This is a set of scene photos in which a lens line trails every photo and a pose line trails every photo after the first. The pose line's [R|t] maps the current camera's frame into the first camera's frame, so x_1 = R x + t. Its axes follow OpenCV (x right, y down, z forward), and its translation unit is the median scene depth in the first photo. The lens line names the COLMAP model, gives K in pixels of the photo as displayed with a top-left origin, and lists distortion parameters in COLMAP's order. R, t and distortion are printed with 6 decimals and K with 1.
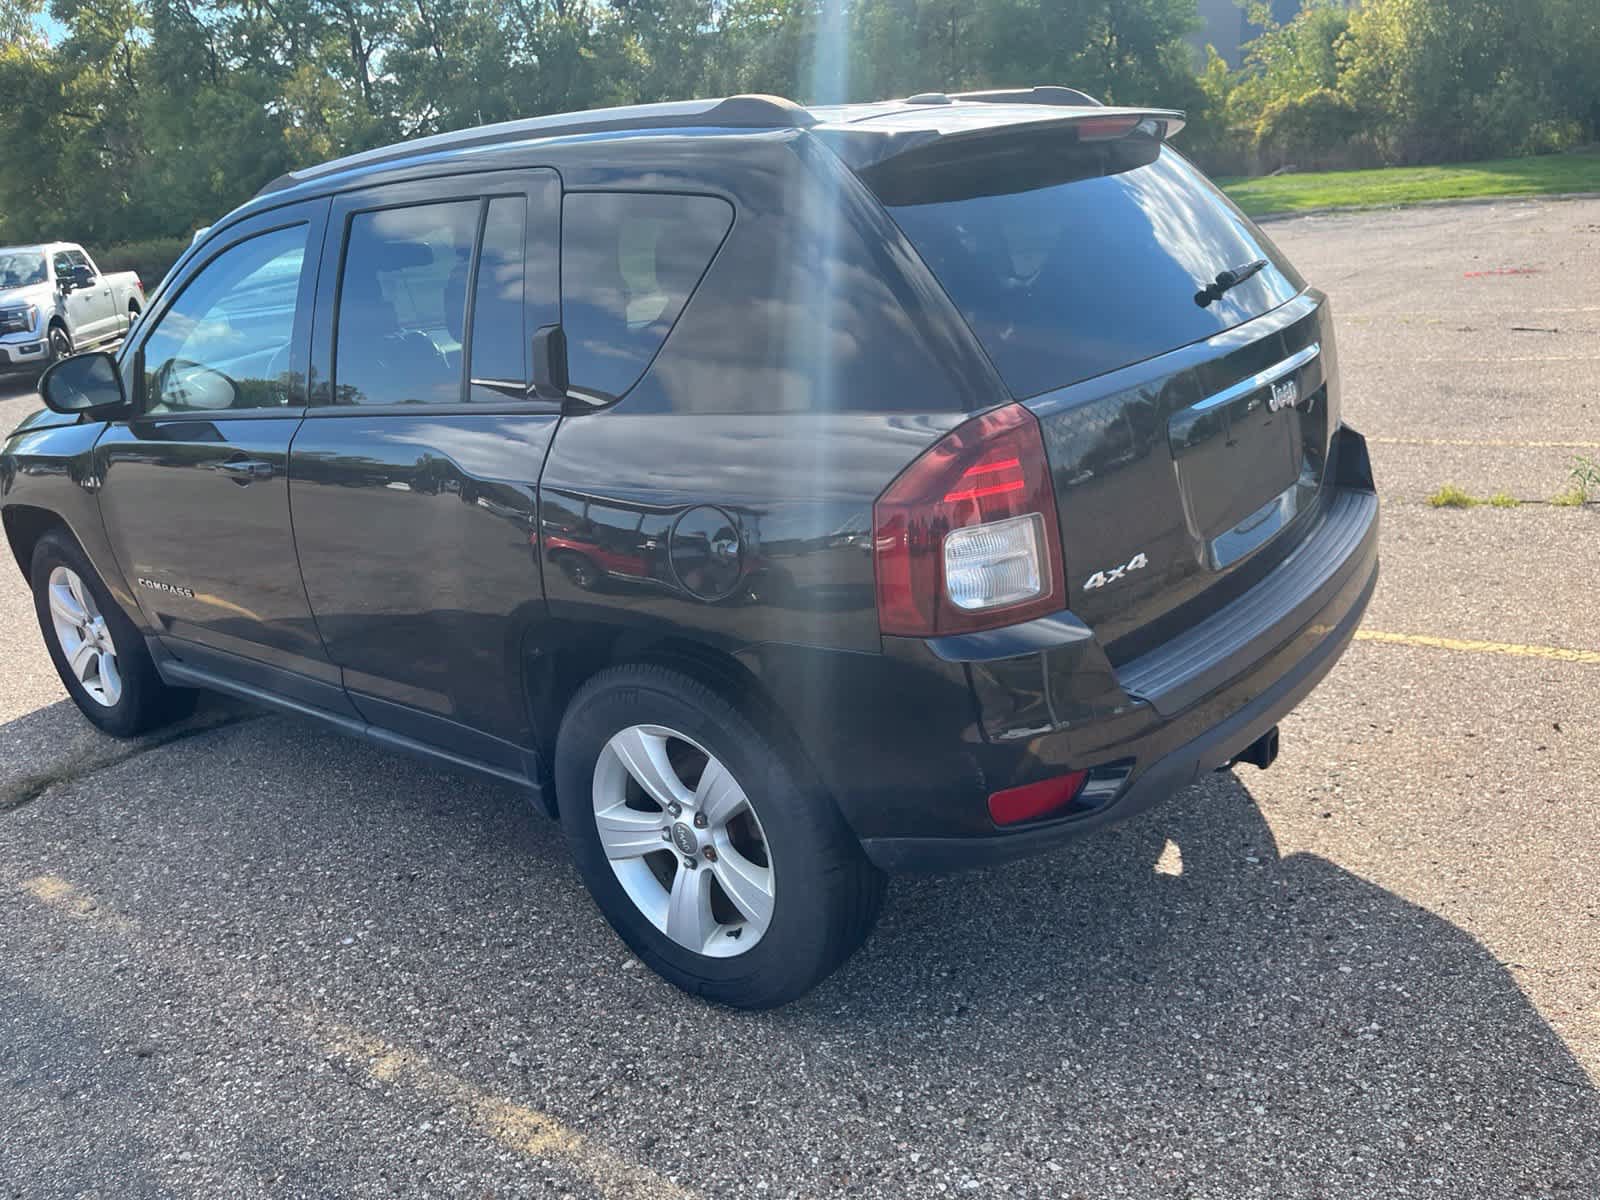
lens RADIAL K [[1218.0, 0, 803.6], [0, 1218.0, 606.7], [0, 0, 1]] dist [0.078844, -0.114966]
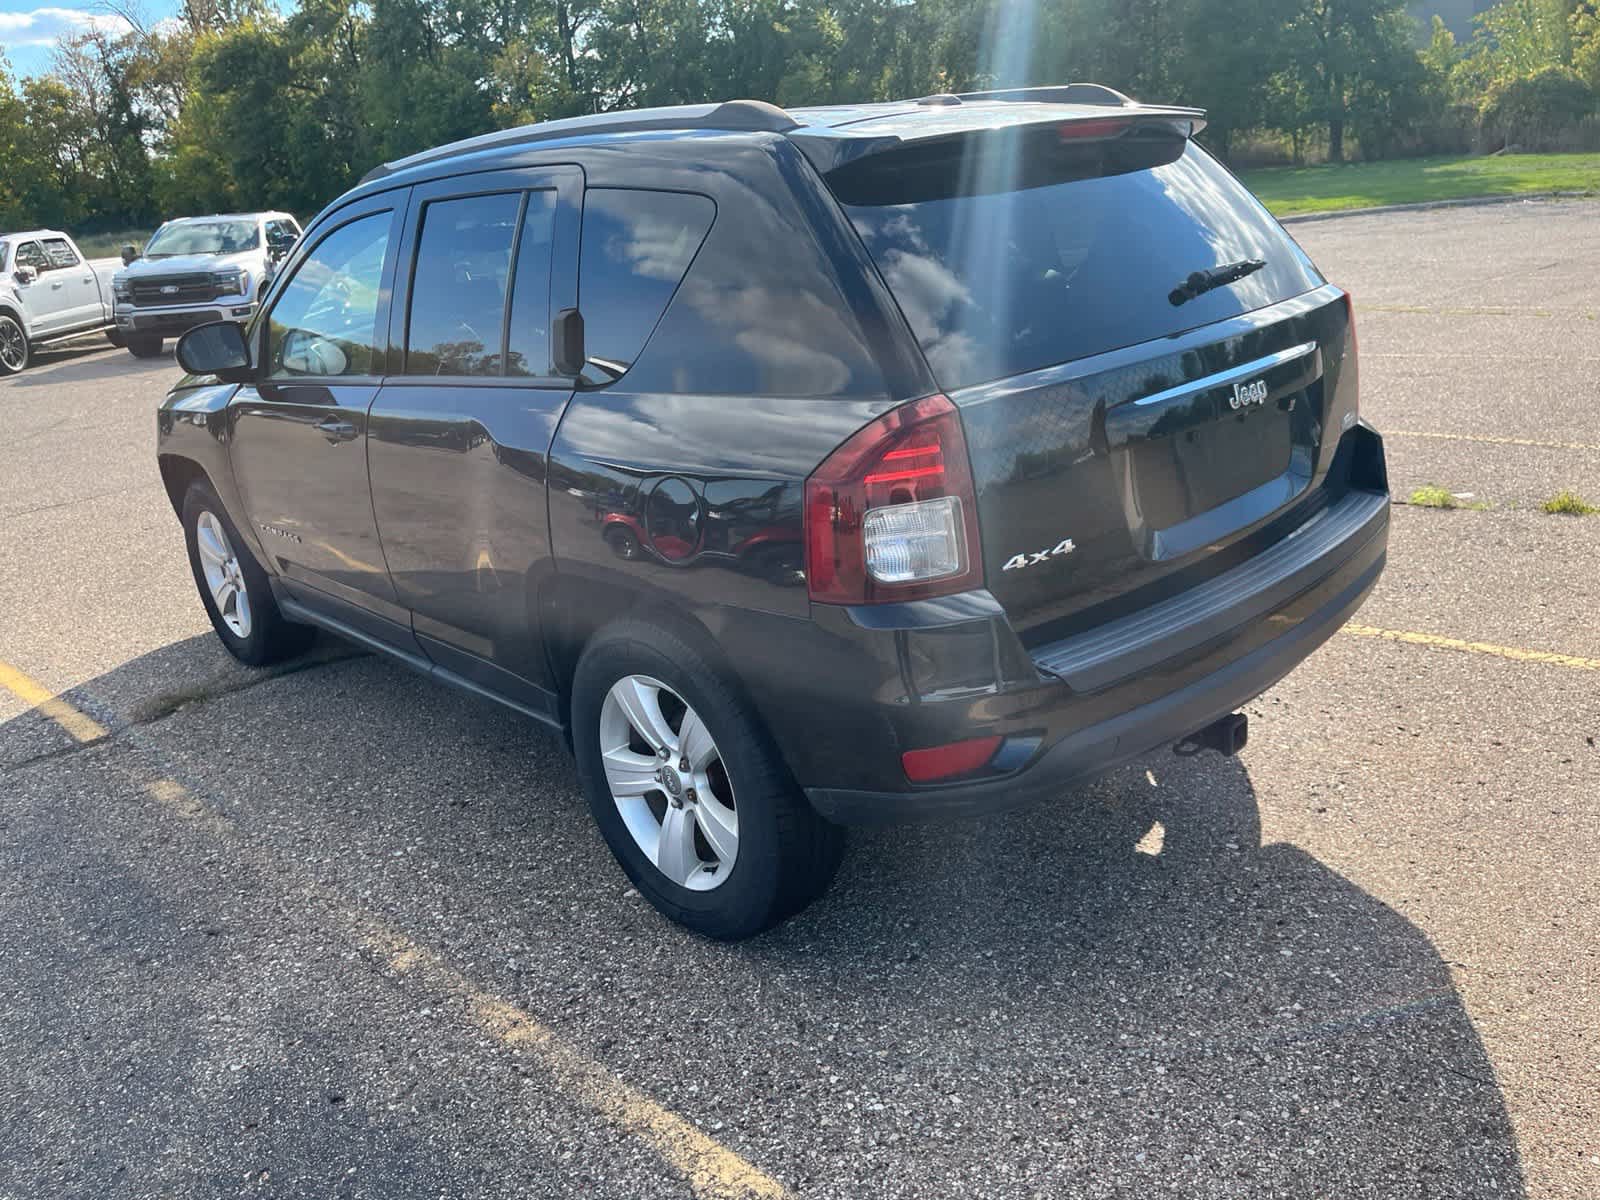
lens RADIAL K [[1218.0, 0, 804.6], [0, 1218.0, 611.0], [0, 0, 1]] dist [0.078844, -0.114966]
pose [[0.989525, 0.055135, -0.133415, 0.147914], [-0.052323, 0.998330, 0.024495, 0.003861], [0.134543, -0.017258, 0.990758, -0.064244]]
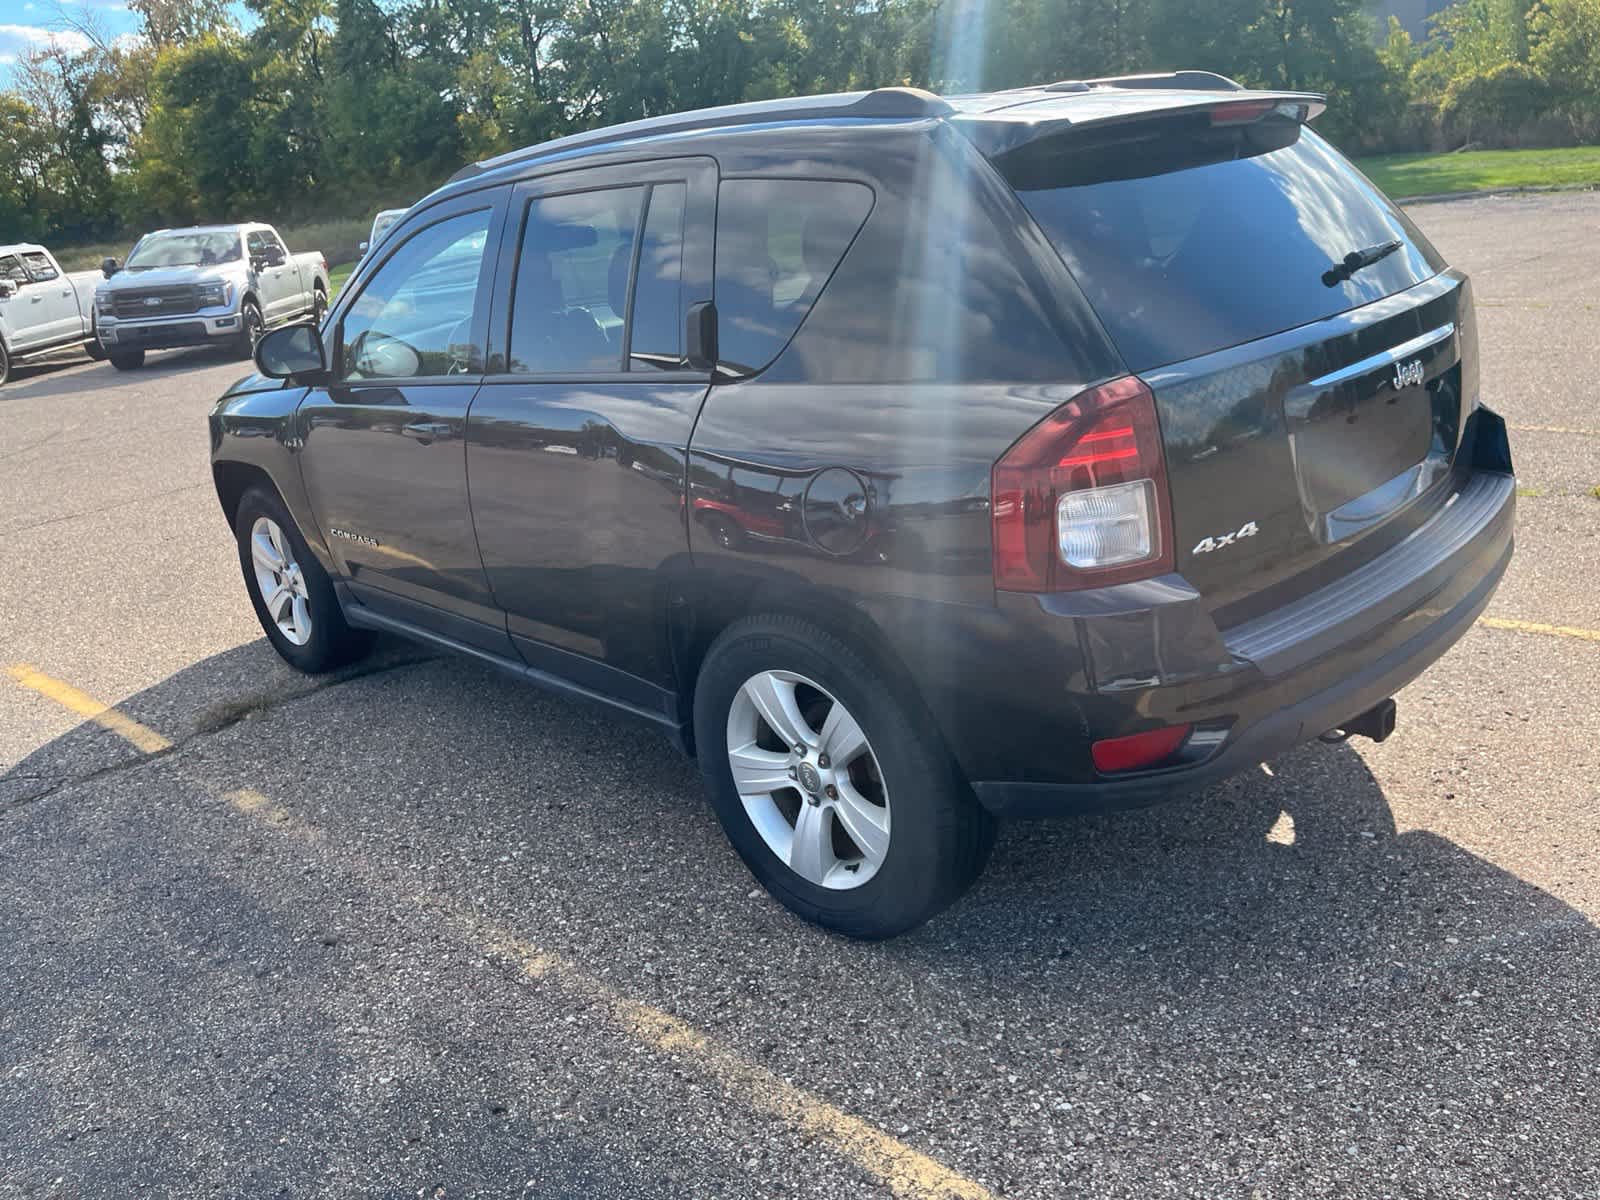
lens RADIAL K [[1218.0, 0, 793.3], [0, 1218.0, 594.3], [0, 0, 1]] dist [0.078844, -0.114966]
pose [[0.992157, 0.036008, -0.119700, 0.011194], [-0.035410, 0.999347, 0.007120, 0.019212], [0.119878, -0.002825, 0.992785, -0.067314]]
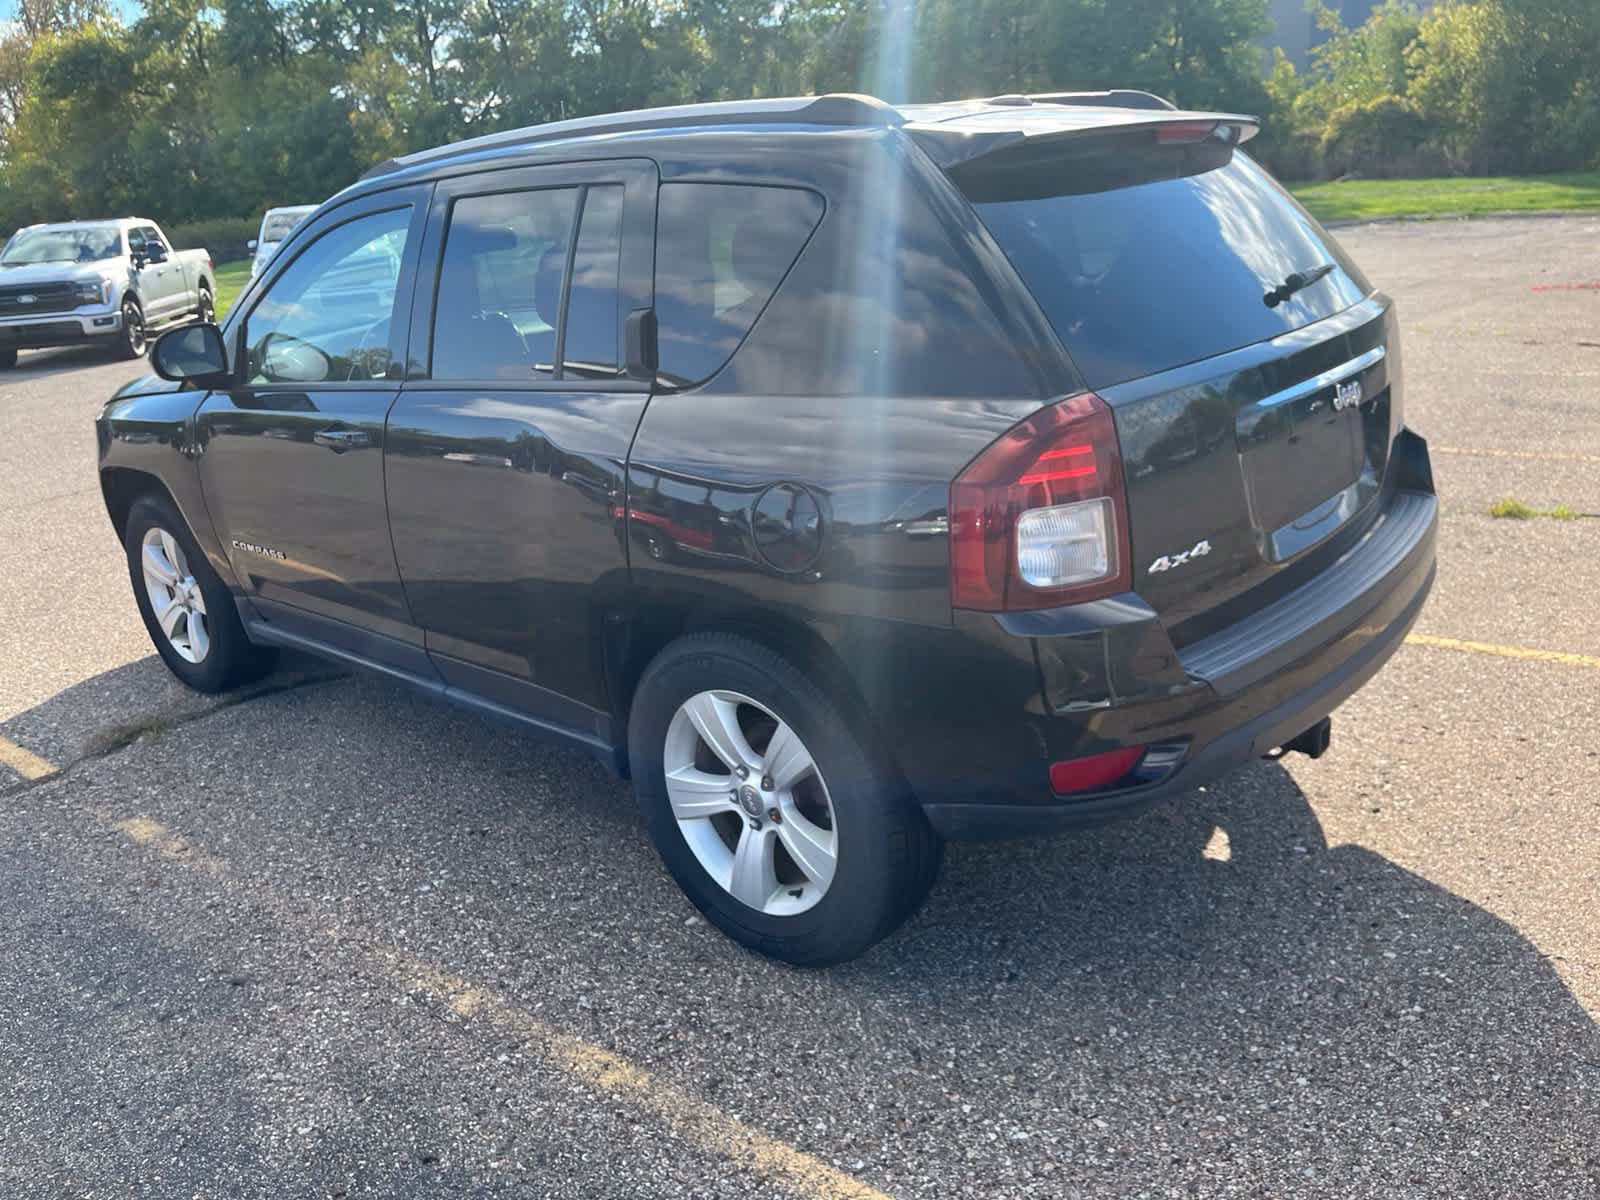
lens RADIAL K [[1218.0, 0, 796.0], [0, 1218.0, 602.3], [0, 0, 1]] dist [0.078844, -0.114966]
pose [[0.998585, 0.036457, -0.038707, -0.023512], [-0.036425, 0.999335, 0.001525, 0.015221], [0.038737, -0.000113, 0.999249, -0.042897]]
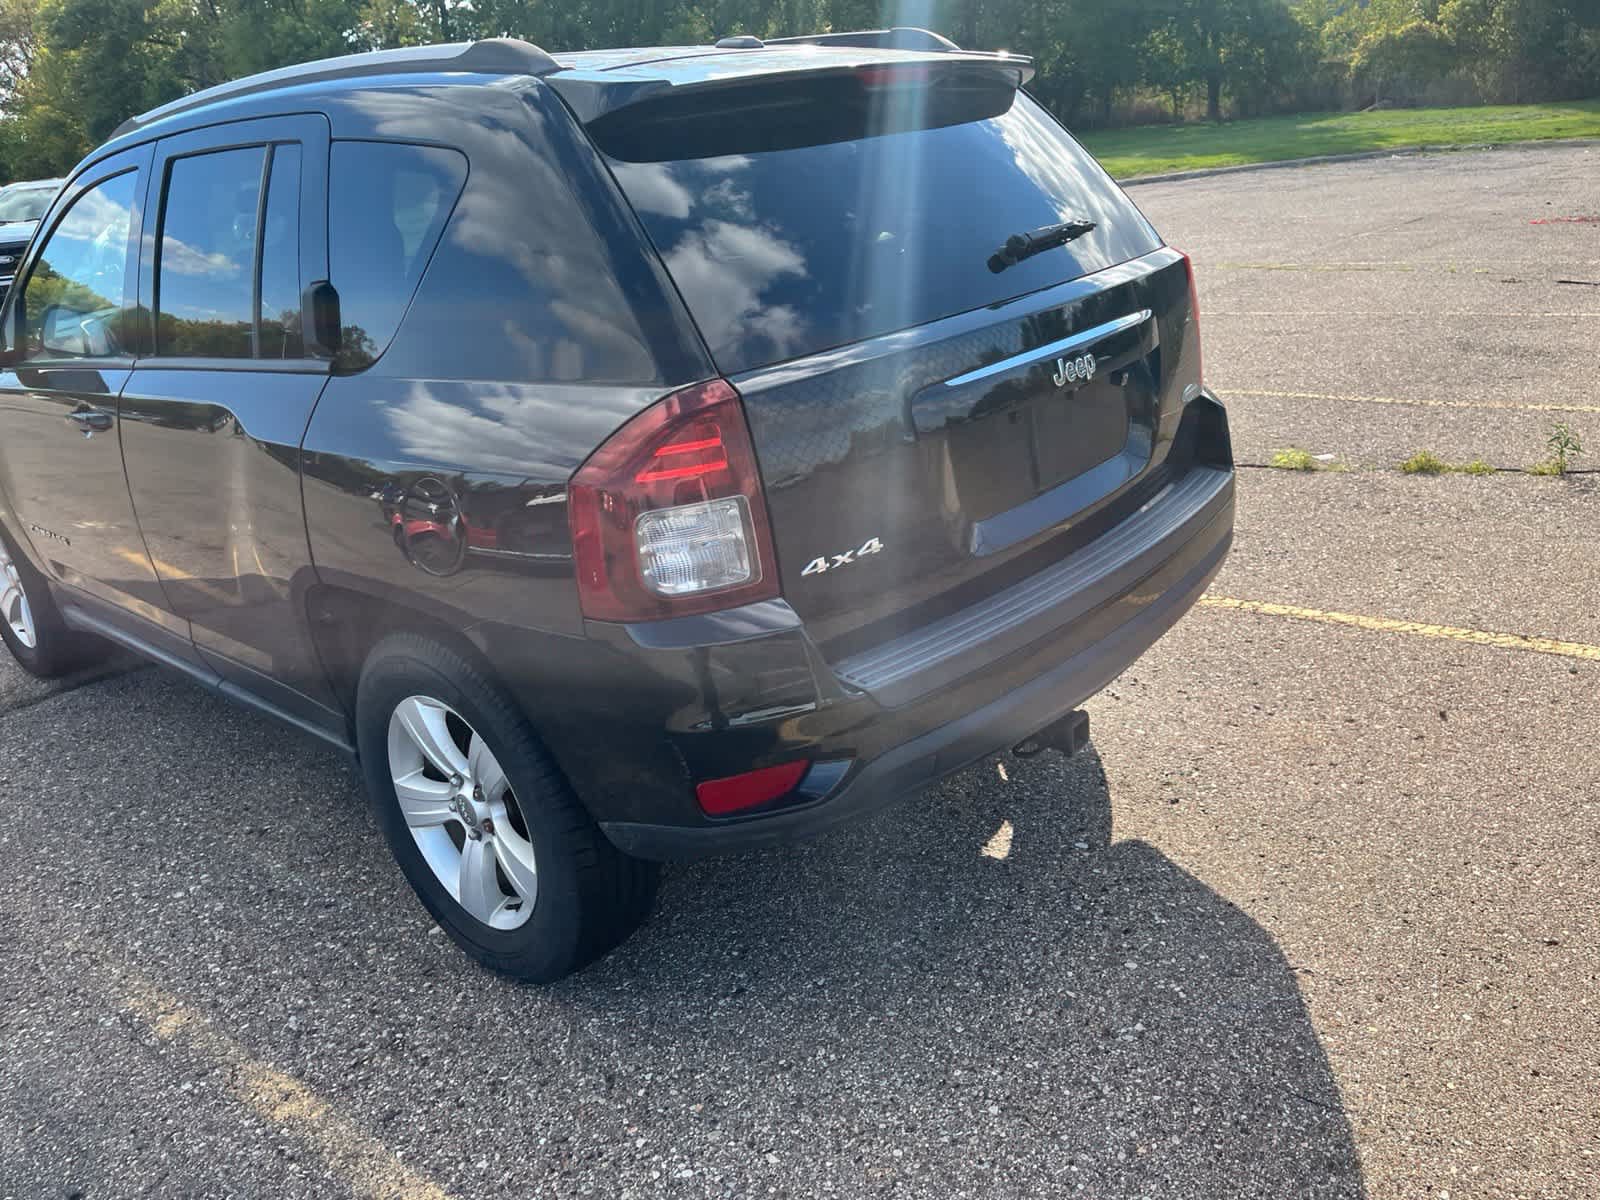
lens RADIAL K [[1218.0, 0, 813.9], [0, 1218.0, 615.7], [0, 0, 1]] dist [0.078844, -0.114966]
pose [[0.998523, 0.025503, -0.047970, 0.209408], [-0.022866, 0.998239, 0.054738, -0.025472], [0.049282, -0.053560, 0.997348, 0.034756]]
